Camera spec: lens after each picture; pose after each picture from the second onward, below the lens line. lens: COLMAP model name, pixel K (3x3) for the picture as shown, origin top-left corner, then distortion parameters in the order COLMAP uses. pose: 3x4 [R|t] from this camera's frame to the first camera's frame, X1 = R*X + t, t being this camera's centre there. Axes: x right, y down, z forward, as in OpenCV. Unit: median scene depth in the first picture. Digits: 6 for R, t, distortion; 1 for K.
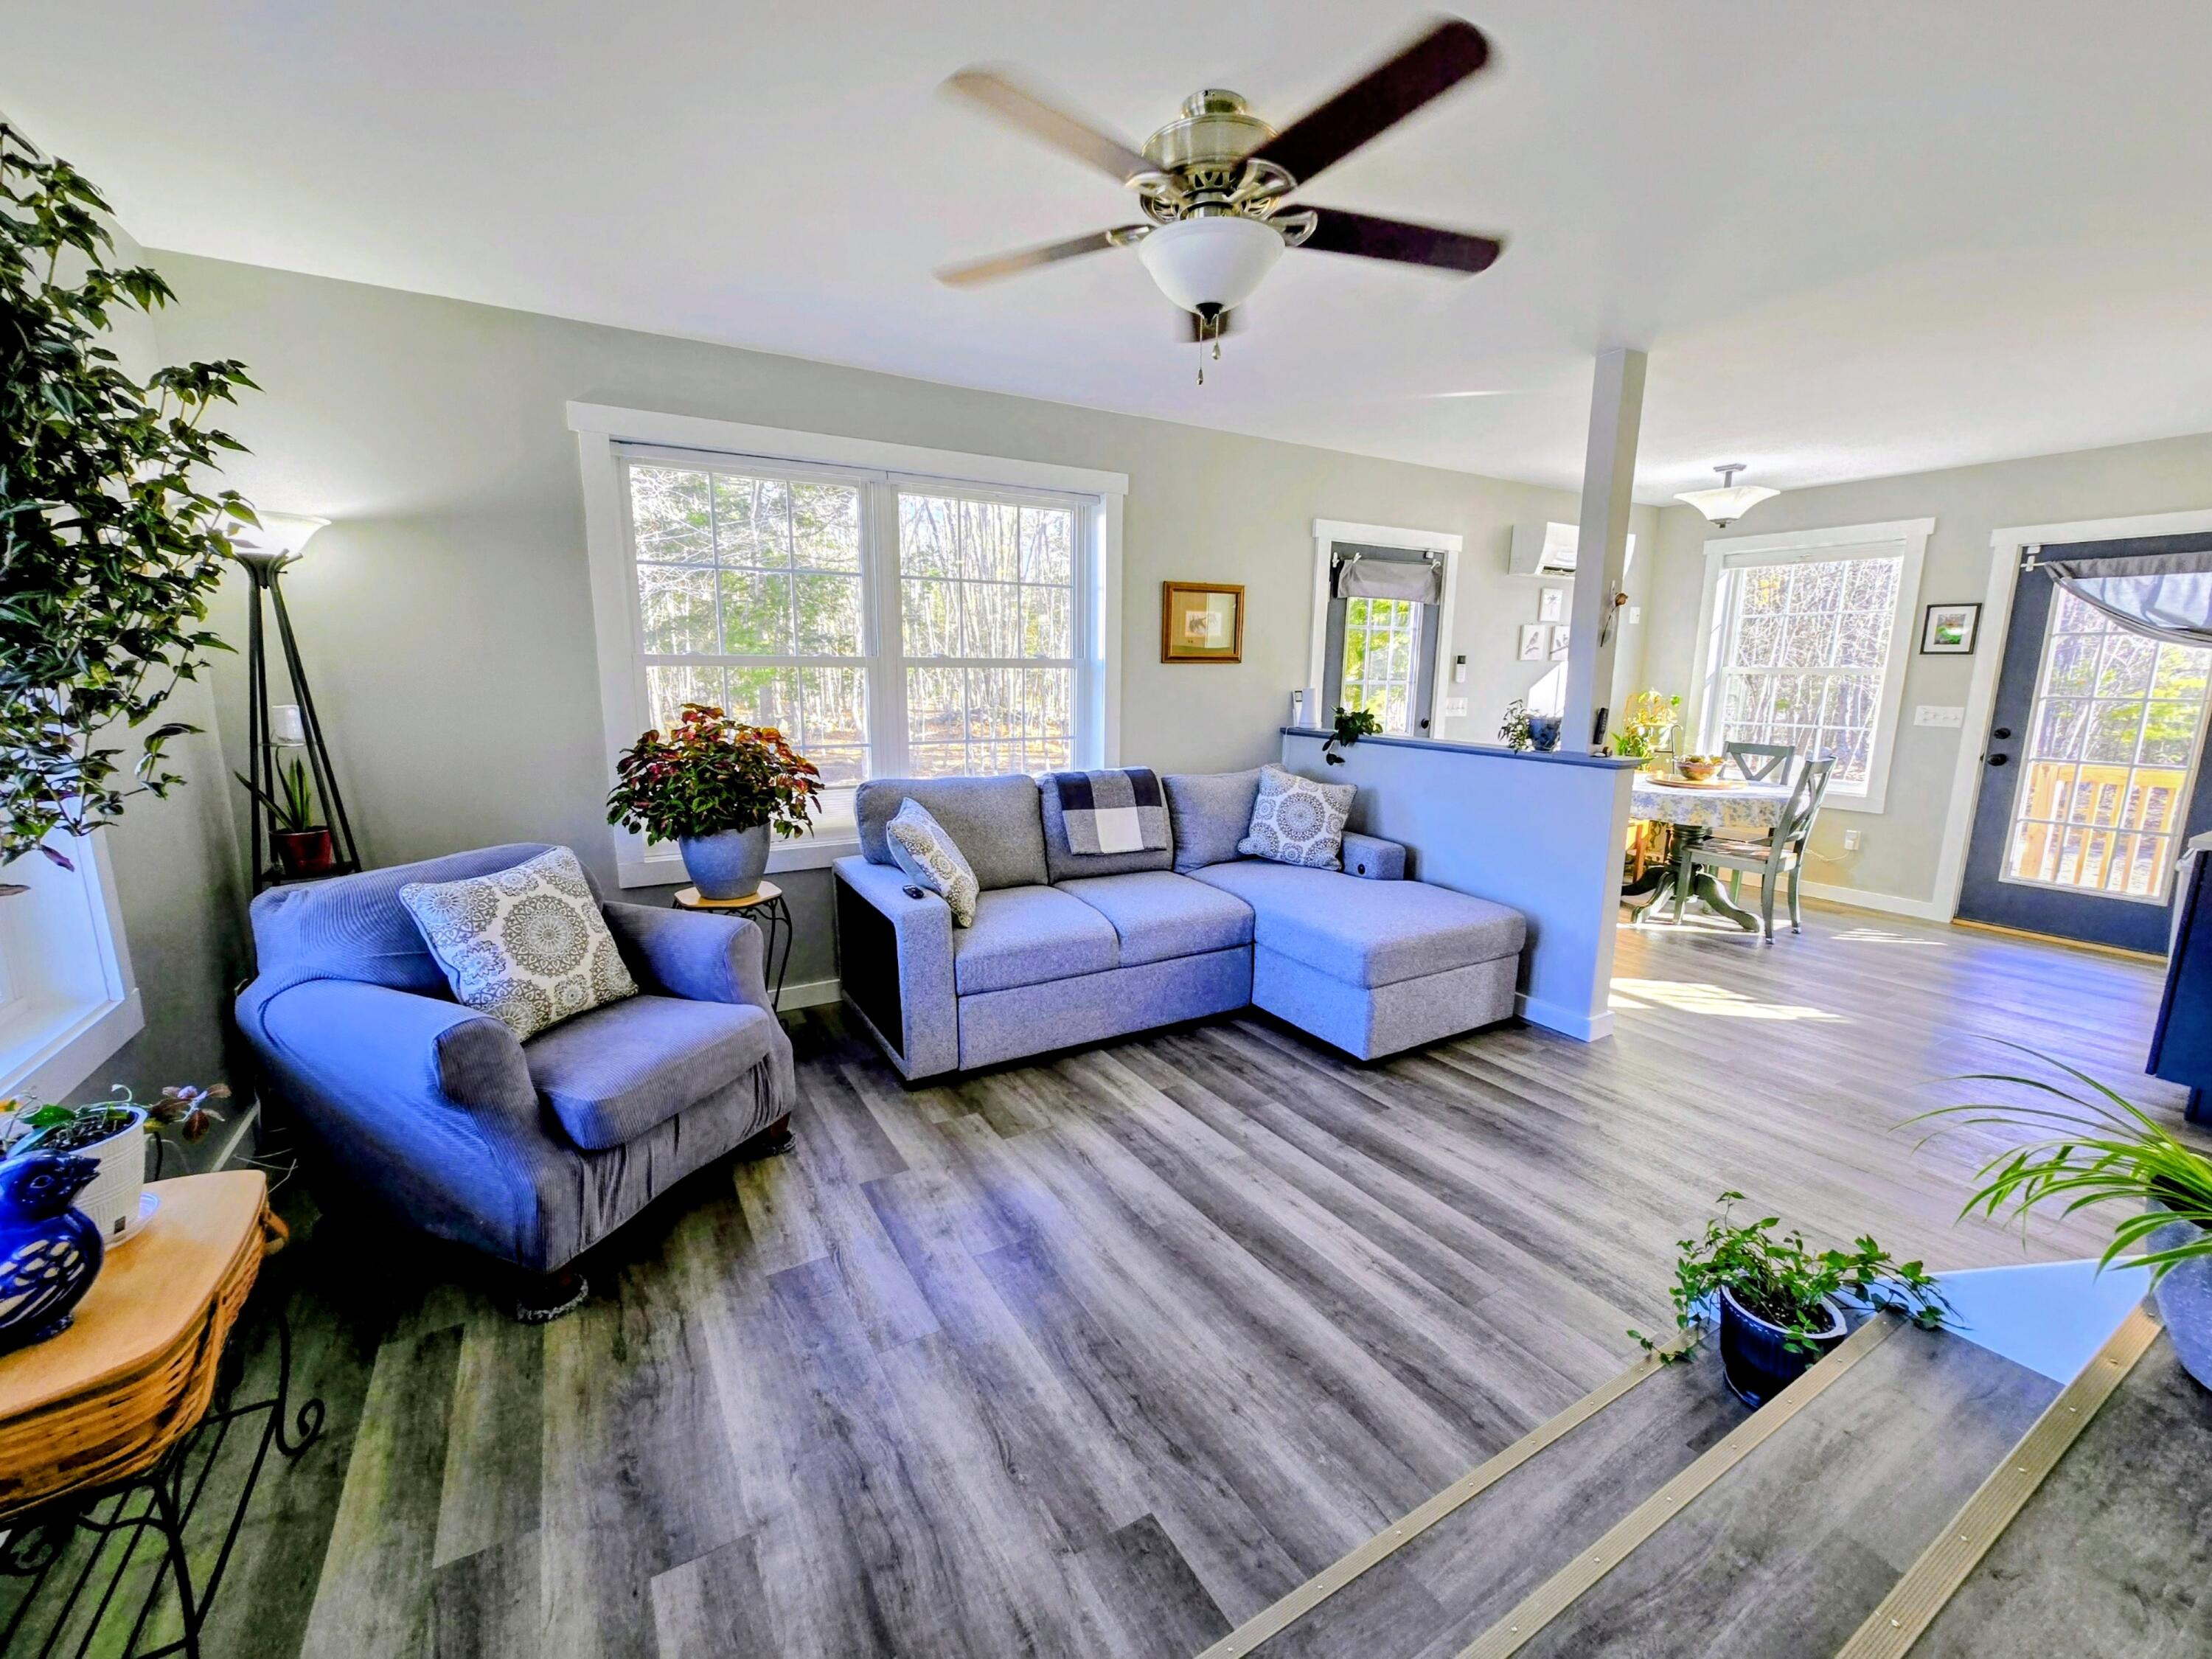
lens RADIAL K [[917.8, 0, 1106.0], [0, 917.8, 829.5], [0, 0, 1]] dist [0.000698, -0.004433]
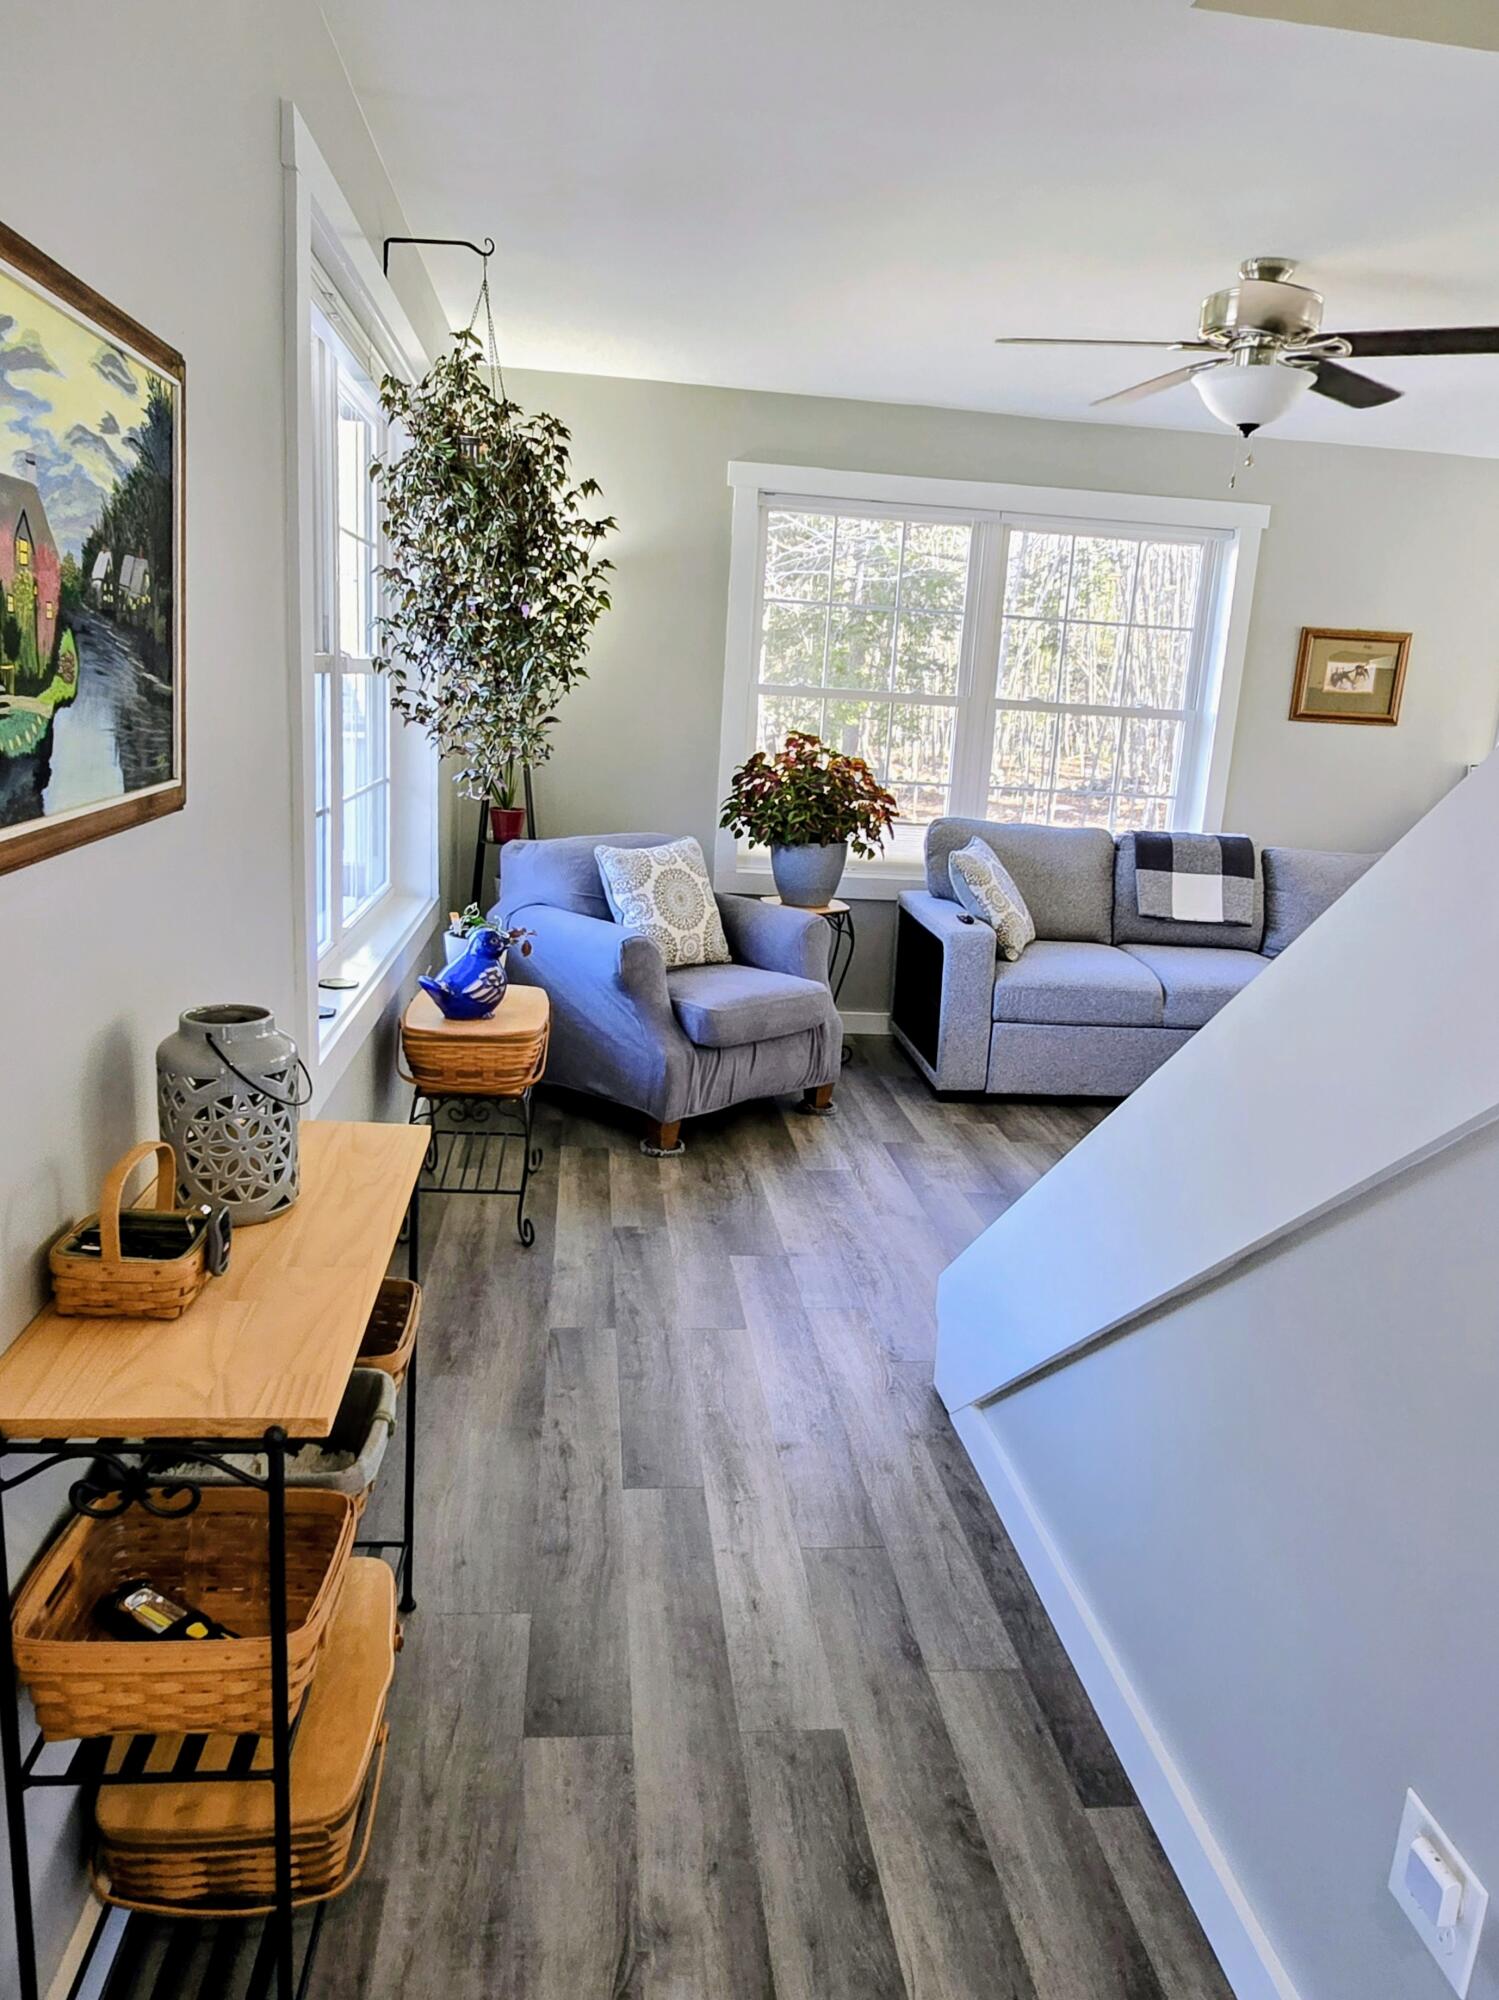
lens RADIAL K [[1394.1, 0, 749.5], [0, 1394.1, 1000.0], [0, 0, 1]] dist [-0.011868, -0.001808]
pose [[0.910987, 0.136218, -0.389291, 0.207473], [-0.124330, 0.990676, 0.055703, 0.103010], [0.393249, -0.002344, 0.919429, -0.596992]]
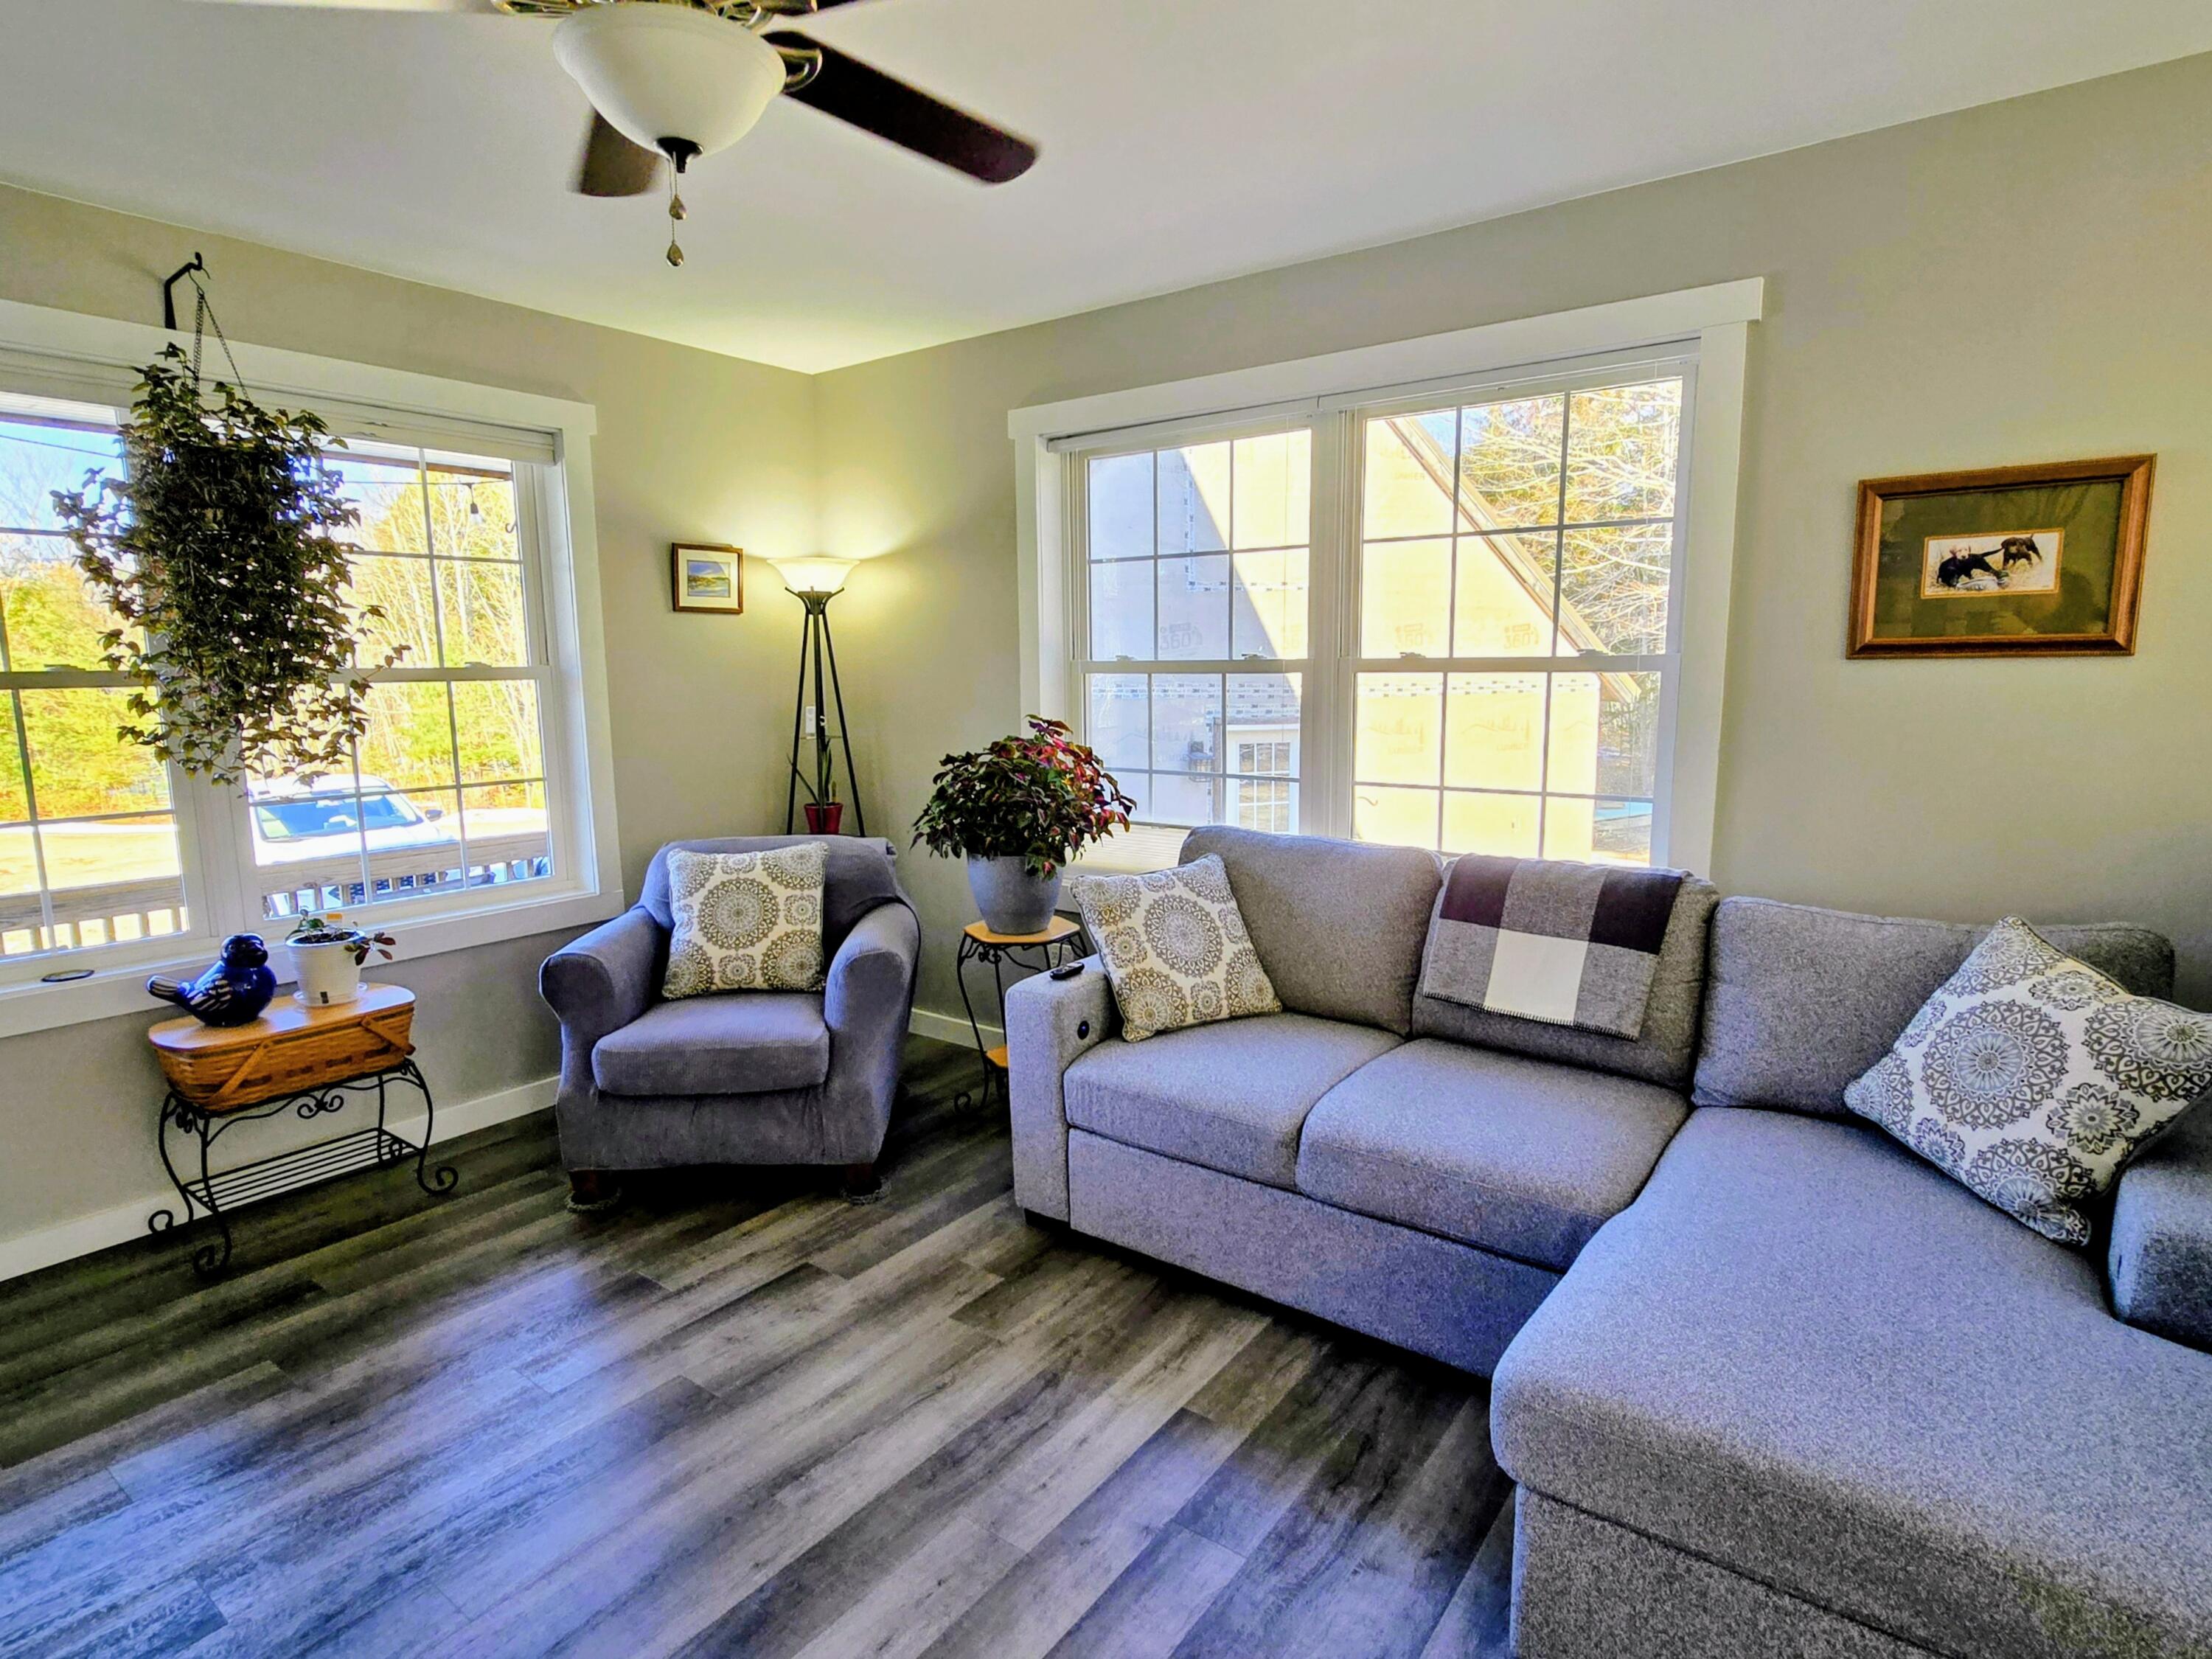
lens RADIAL K [[1188.6, 0, 1106.0], [0, 1188.6, 829.5], [0, 0, 1]] dist [0.004071, 0.000768]
pose [[0.380858, 0.119889, -0.916828, 0.689198], [-0.150299, 0.986398, 0.066551, -0.117256], [0.912336, 0.112451, 0.393697, 0.629421]]
